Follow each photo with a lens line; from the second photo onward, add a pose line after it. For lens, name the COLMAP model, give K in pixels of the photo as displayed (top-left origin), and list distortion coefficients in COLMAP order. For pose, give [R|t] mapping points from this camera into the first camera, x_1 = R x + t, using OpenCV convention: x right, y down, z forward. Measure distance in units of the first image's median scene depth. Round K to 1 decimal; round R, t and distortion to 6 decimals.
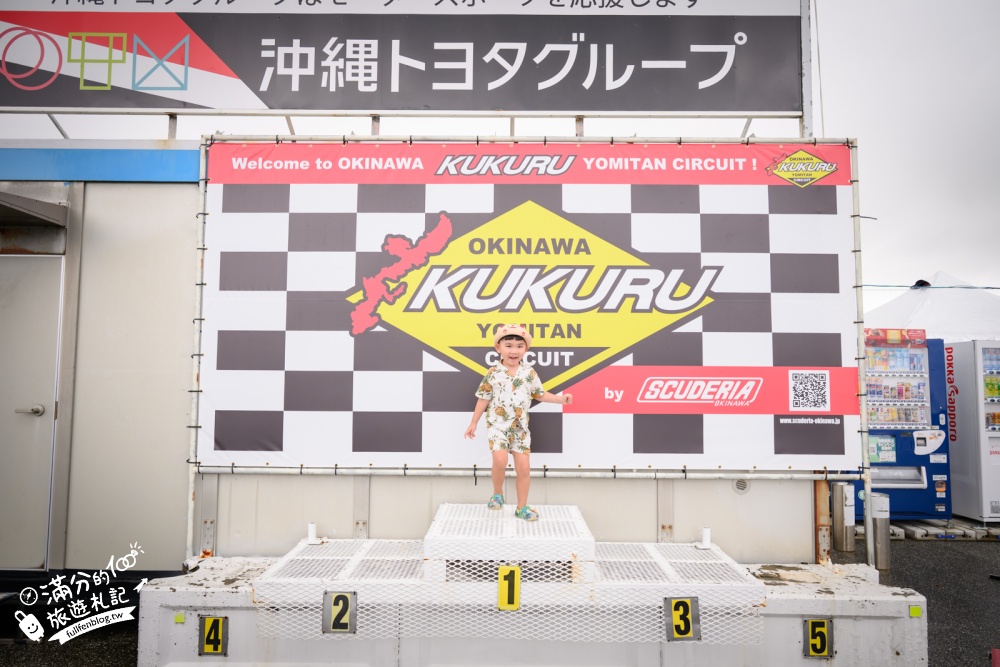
lens RADIAL K [[675.8, 0, 500.0], [0, 675.8, 333.5], [0, 0, 1]] dist [-0.016209, 0.019734]
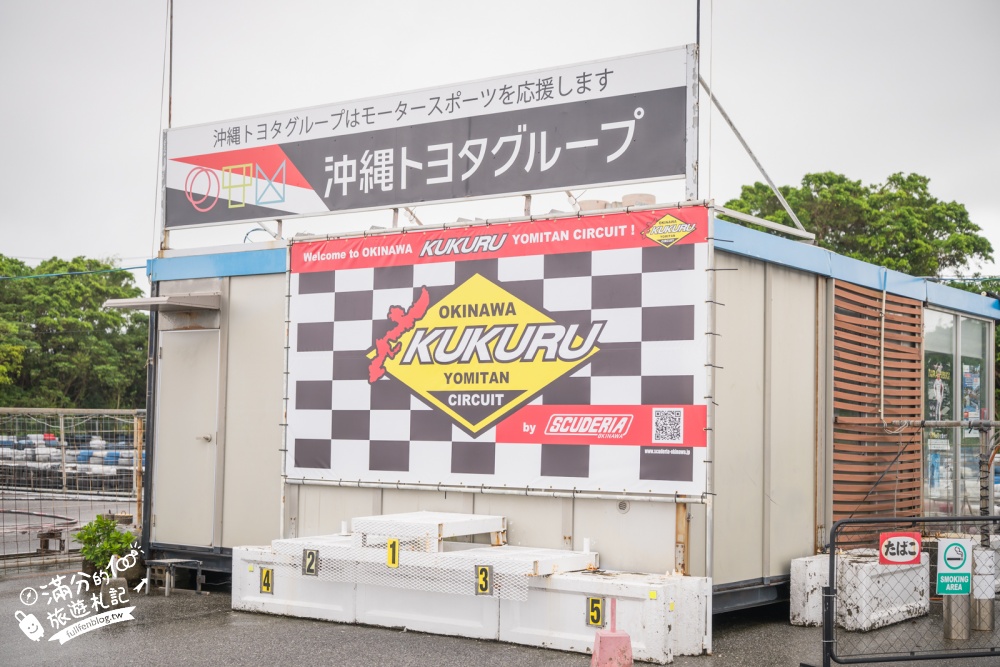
lens RADIAL K [[1431.6, 0, 500.0], [0, 1431.6, 333.5], [0, 0, 1]] dist [0.008482, 0.037069]
pose [[0.812421, -0.034986, -0.582020, 1.638392], [0.035170, 0.999321, -0.010978, -0.055511], [0.582009, -0.011551, 0.813100, -1.146300]]
